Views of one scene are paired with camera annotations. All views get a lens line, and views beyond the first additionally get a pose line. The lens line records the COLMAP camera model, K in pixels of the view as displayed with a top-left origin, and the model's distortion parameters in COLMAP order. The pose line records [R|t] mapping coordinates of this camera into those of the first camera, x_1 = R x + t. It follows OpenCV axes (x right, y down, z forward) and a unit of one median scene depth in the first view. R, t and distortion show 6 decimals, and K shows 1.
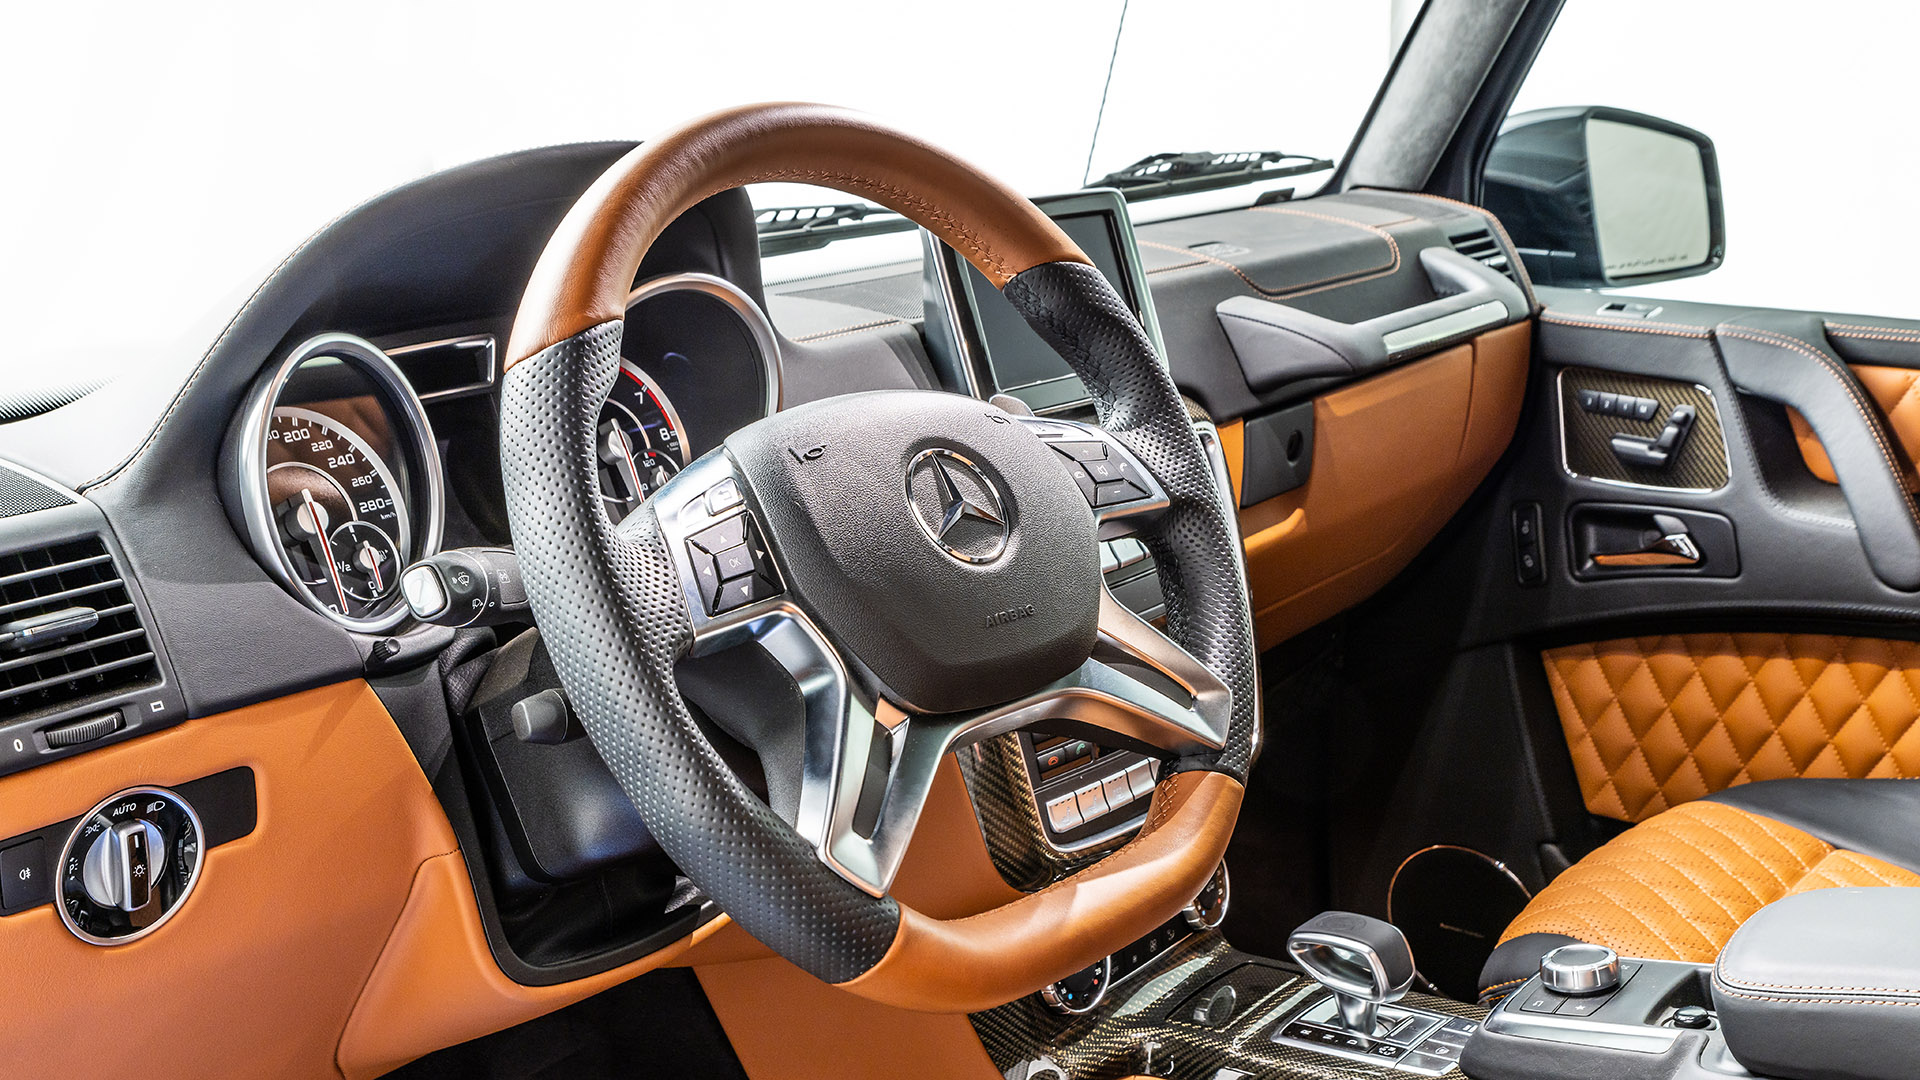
lens RADIAL K [[2278.3, 0, 962.4], [0, 2278.3, 566.5], [0, 0, 1]] dist [0.017166, 0.015483]
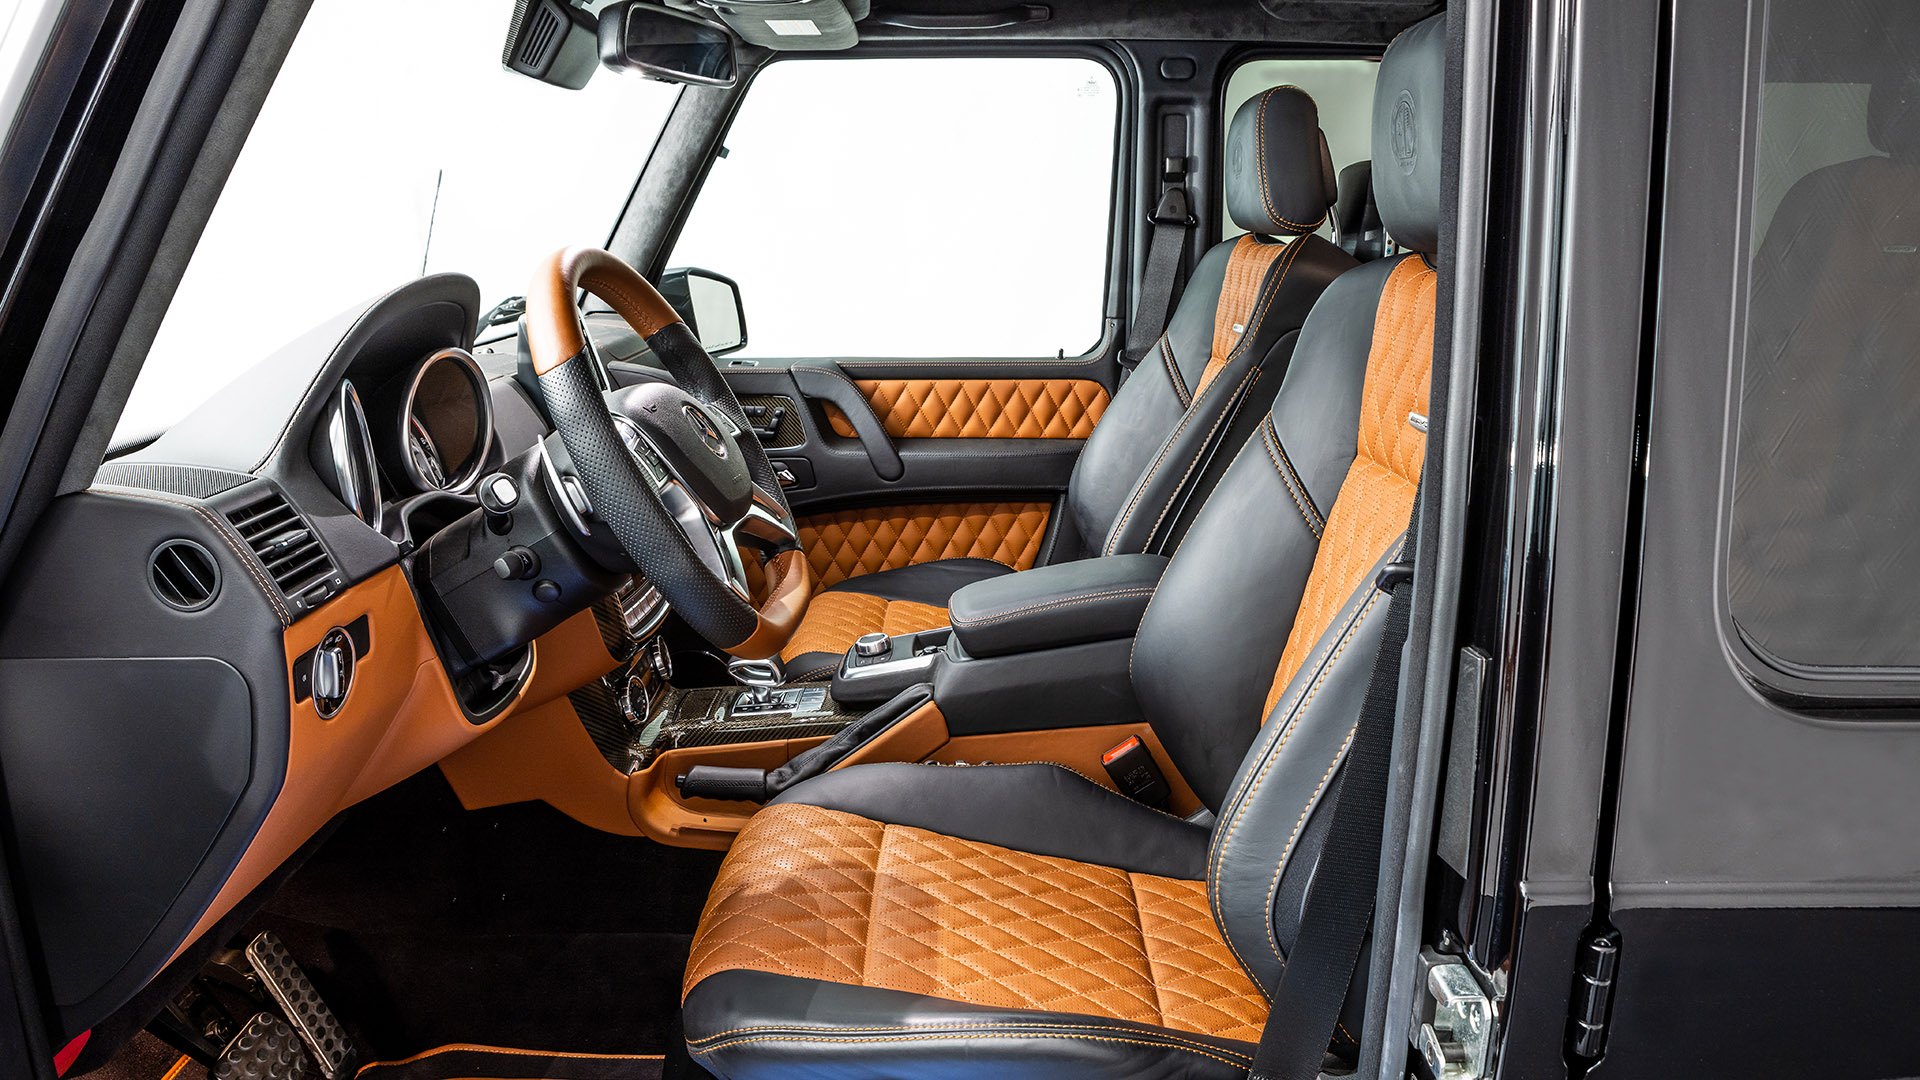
lens RADIAL K [[1344.9, 0, 958.3], [0, 1344.9, 577.4], [0, 0, 1]] dist [-0.098877, 0.003561]
pose [[0.799877, -0.156387, 0.579430, -0.429146], [0.151787, 0.986780, 0.056794, 0.056470], [-0.580652, 0.042522, 0.813041, -0.103513]]
